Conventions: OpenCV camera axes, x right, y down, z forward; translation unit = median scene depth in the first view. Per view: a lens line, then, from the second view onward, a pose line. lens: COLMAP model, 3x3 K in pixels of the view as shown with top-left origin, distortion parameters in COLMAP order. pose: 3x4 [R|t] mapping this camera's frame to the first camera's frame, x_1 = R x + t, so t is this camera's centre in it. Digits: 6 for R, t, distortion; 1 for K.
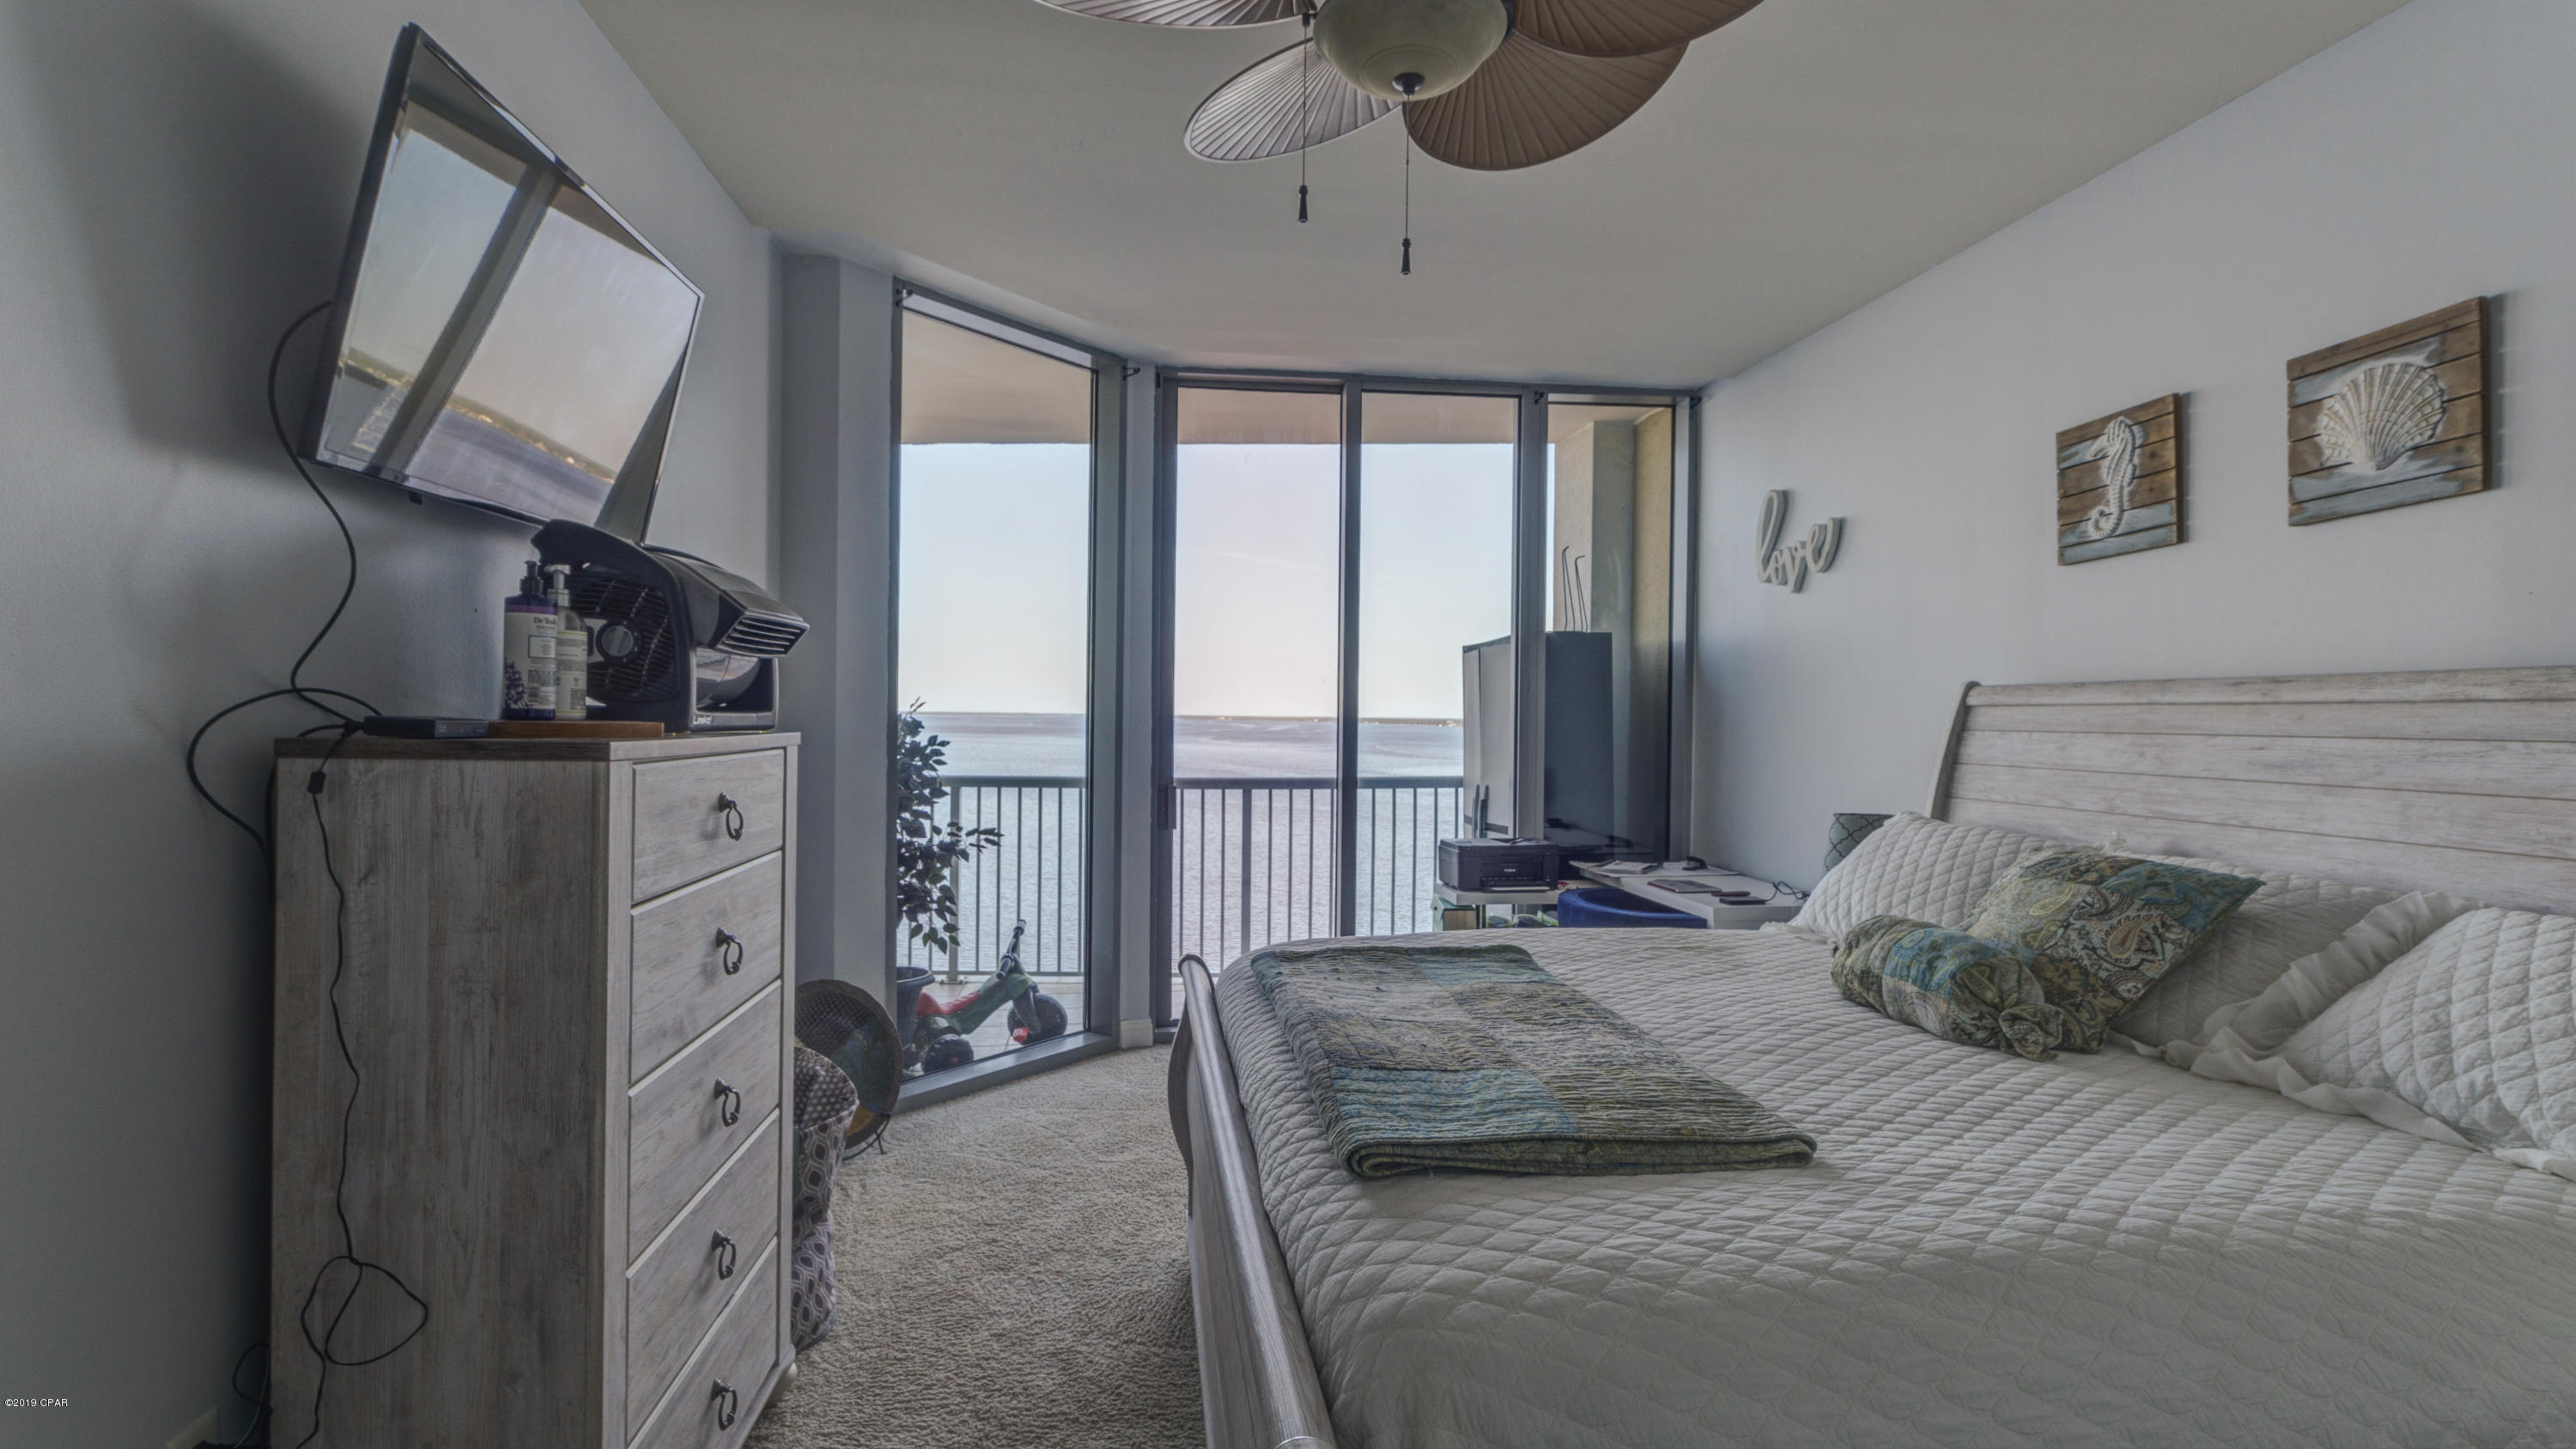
lens RADIAL K [[1178.0, 0, 1308.5], [0, 1178.0, 722.3], [0, 0, 1]] dist [-0.001247, -0.000230]
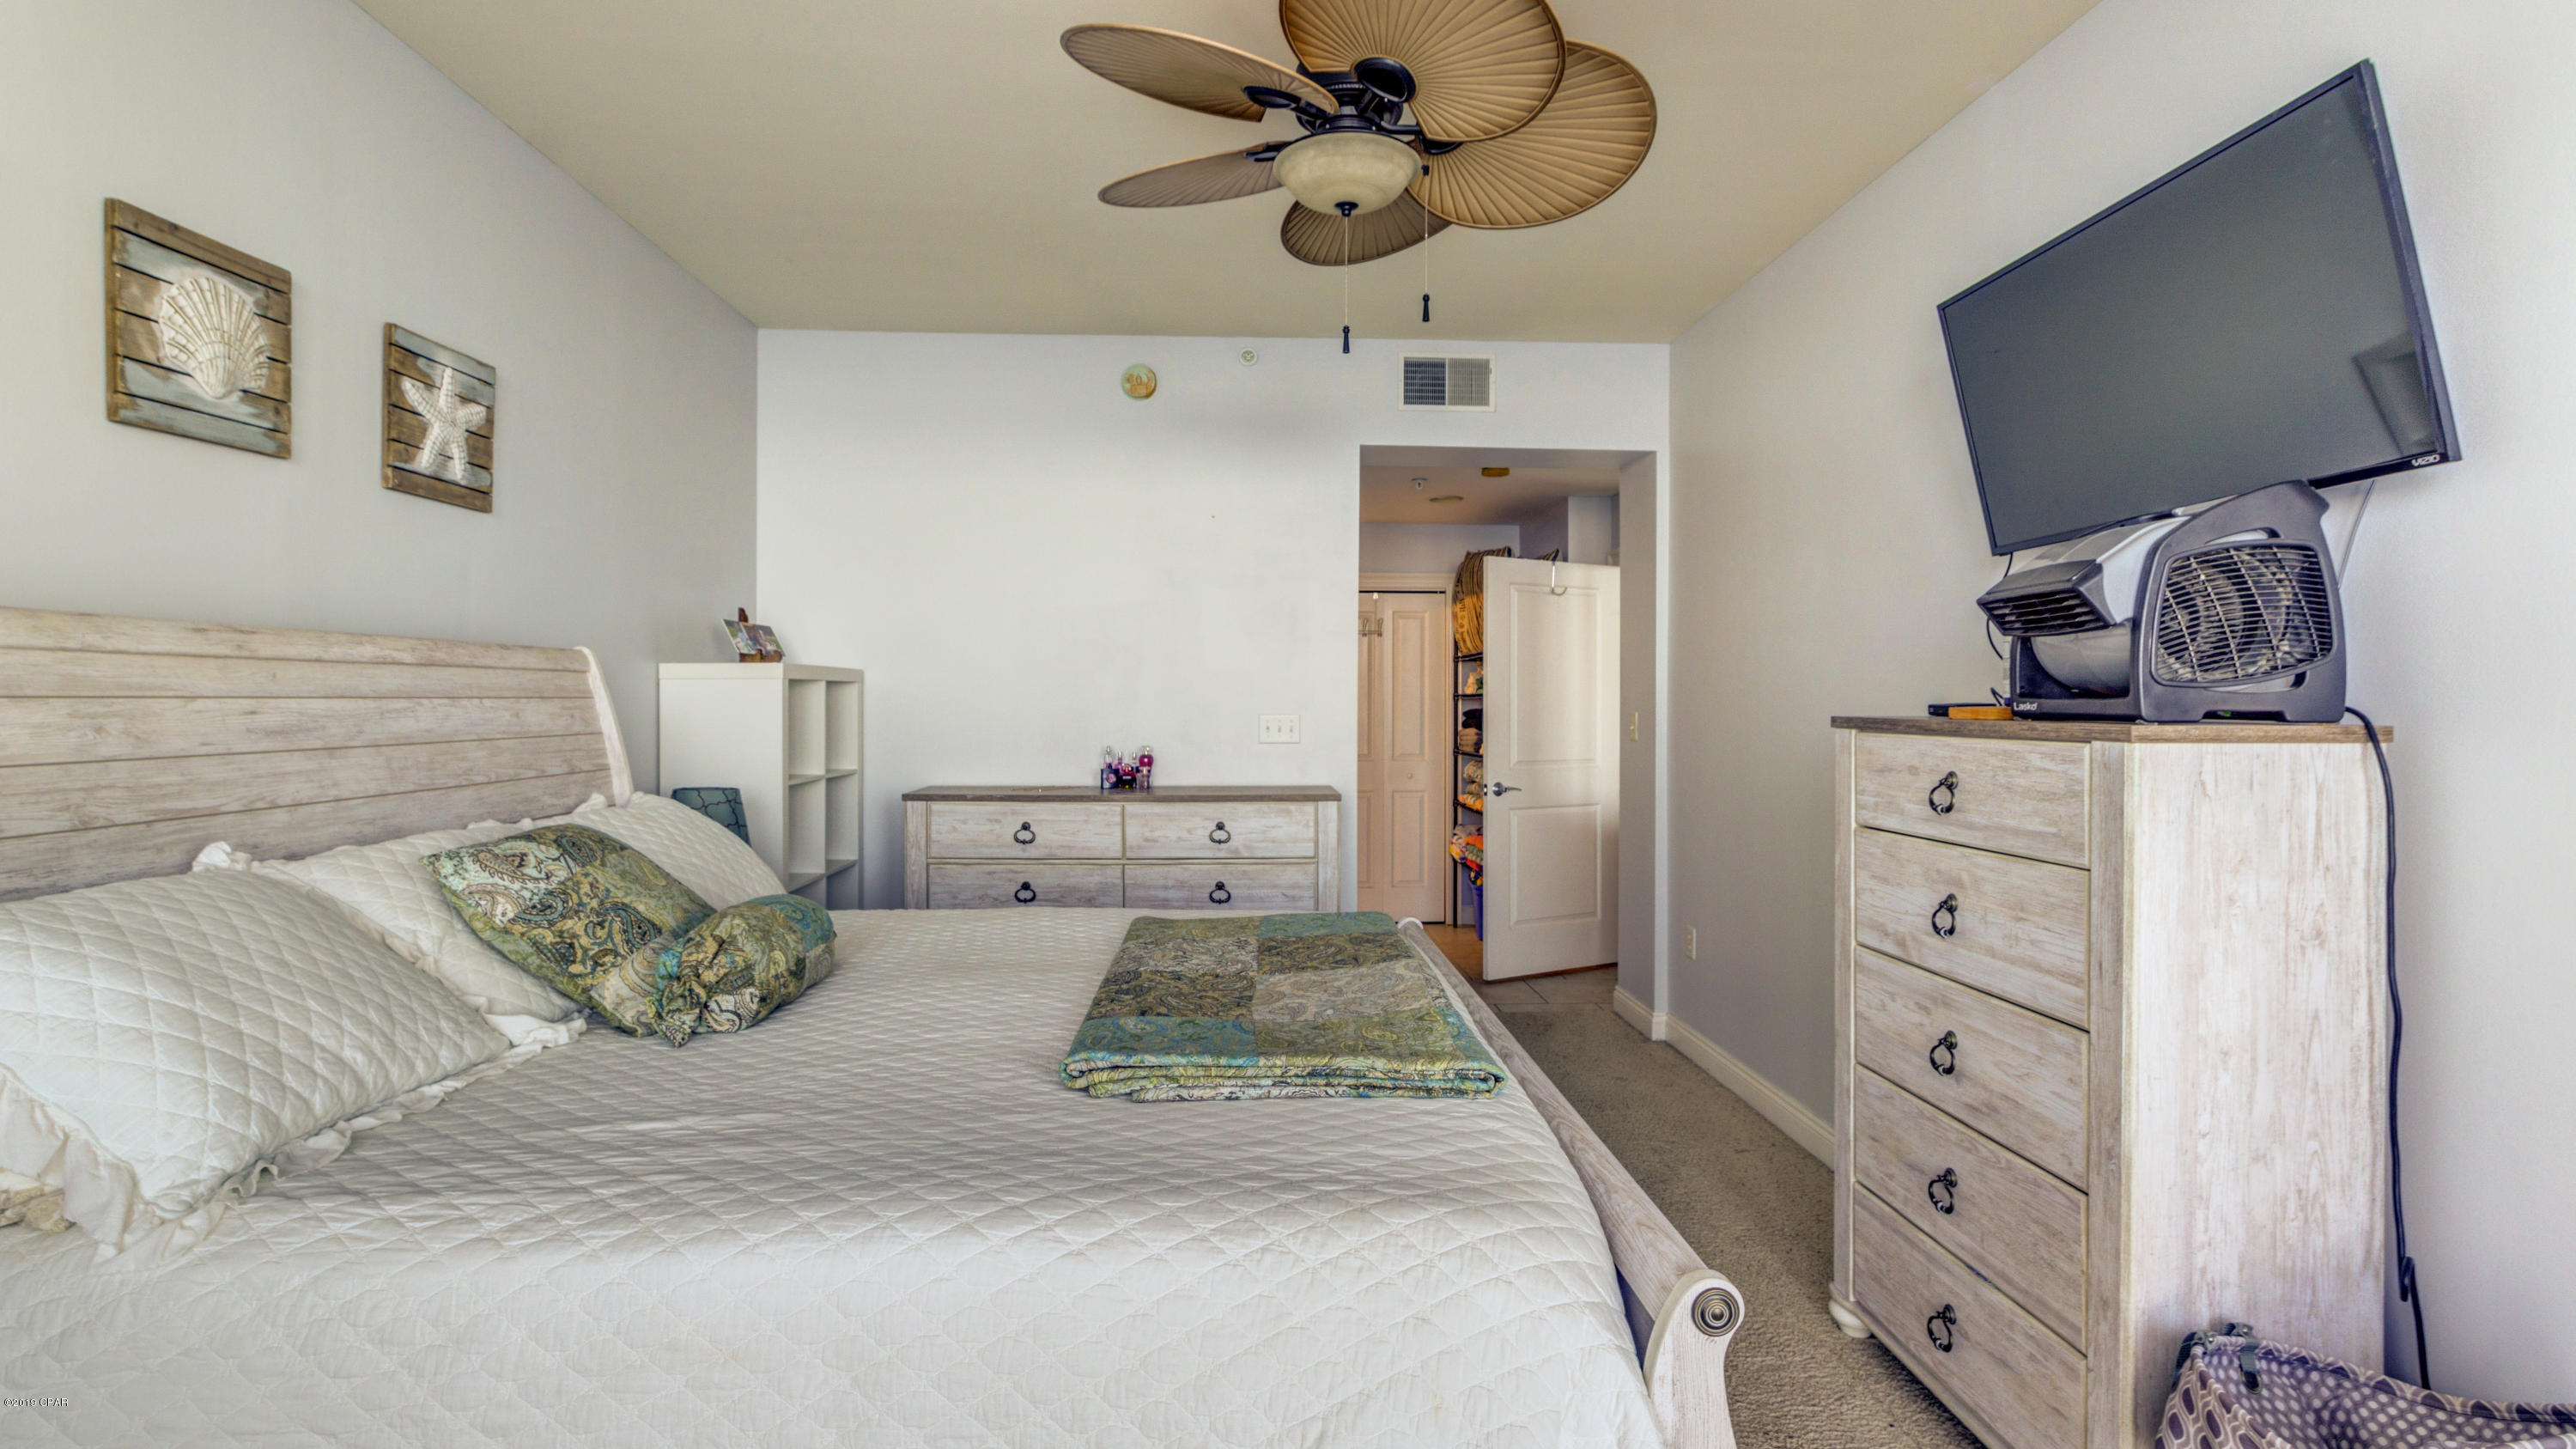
lens RADIAL K [[1178.0, 0, 1308.5], [0, 1178.0, 722.3], [0, 0, 1]] dist [-0.001247, -0.000230]
pose [[-0.996456, -0.015624, 0.082652, 0.003045], [-0.013487, 0.999562, 0.026354, -0.002467], [-0.083027, 0.025146, -0.996230, 1.749848]]
